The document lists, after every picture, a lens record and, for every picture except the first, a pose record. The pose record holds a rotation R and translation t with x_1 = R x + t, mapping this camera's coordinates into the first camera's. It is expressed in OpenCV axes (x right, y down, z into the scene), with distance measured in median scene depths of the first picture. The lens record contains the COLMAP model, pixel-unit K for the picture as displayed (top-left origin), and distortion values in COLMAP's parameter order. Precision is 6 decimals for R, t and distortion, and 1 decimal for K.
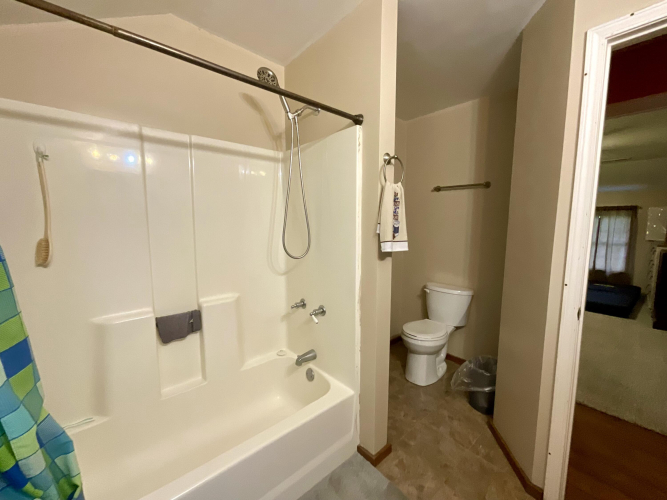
lens RADIAL K [[270.1, 0, 335.3], [0, 270.1, 249.5], [0, 0, 1]] dist [0.003987, 0.000055]
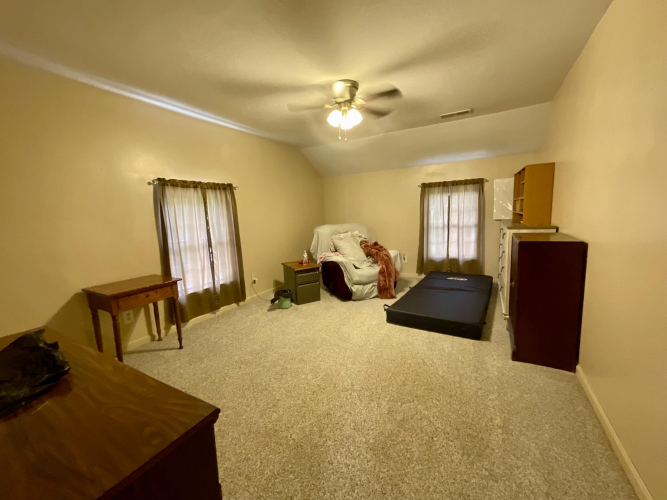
lens RADIAL K [[270.1, 0, 329.5], [0, 270.1, 248.1], [0, 0, 1]] dist [0.003987, 0.000055]
pose [[0.948551, -0.092466, 0.302822, 0.406368], [0.083178, 0.995587, 0.043454, -0.024479], [-0.305503, -0.016030, 0.952056, 0.362687]]
